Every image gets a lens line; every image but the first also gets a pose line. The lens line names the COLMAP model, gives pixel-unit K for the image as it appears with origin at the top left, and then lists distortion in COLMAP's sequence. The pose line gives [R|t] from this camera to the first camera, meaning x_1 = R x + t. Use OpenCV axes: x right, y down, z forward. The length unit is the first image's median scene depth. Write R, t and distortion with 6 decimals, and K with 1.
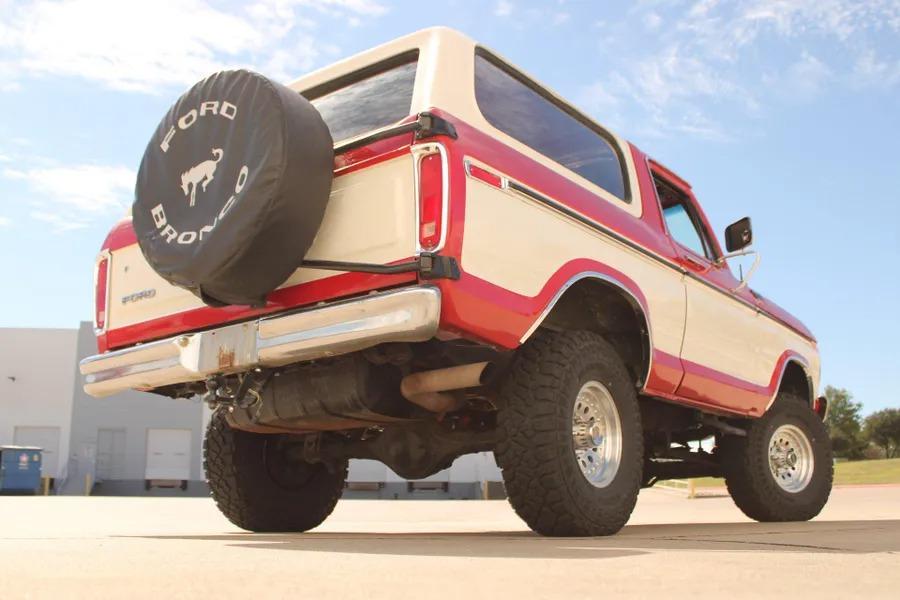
lens RADIAL K [[960.6, 0, 450.0], [0, 960.6, 300.0], [0, 0, 1]] dist [-0.102692, 0.095049]
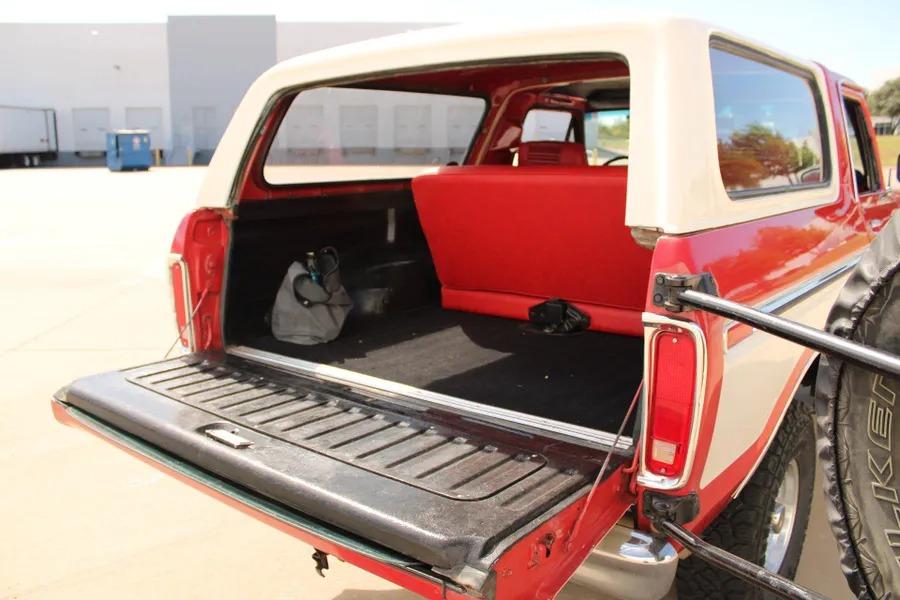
lens RADIAL K [[759.5, 0, 431.8], [0, 759.5, 300.1], [0, 0, 1]] dist [-0.071878, -0.000957]
pose [[0.998446, 0.015187, -0.053620, -0.126222], [0.007909, 0.913793, 0.406103, -0.309072], [0.055165, -0.405896, 0.912253, 0.465079]]
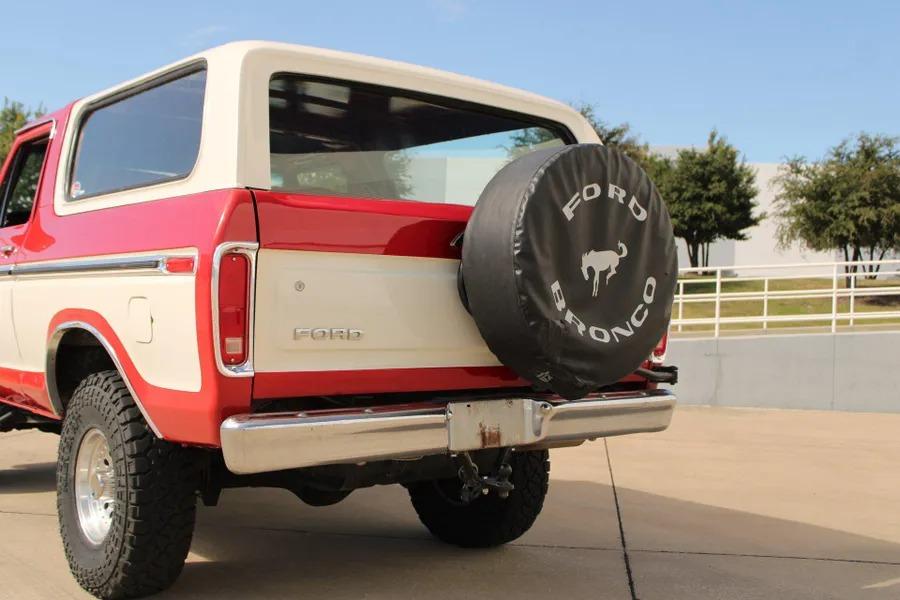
lens RADIAL K [[1010.7, 0, 443.3], [0, 1010.7, 292.8], [0, 0, 1]] dist [-0.109595, 0.147982]
pose [[0.248457, 0.039628, 0.967832, -1.101690], [-0.252467, 0.967277, 0.025207, -0.078816], [-0.935163, -0.250608, 0.250332, 0.782960]]
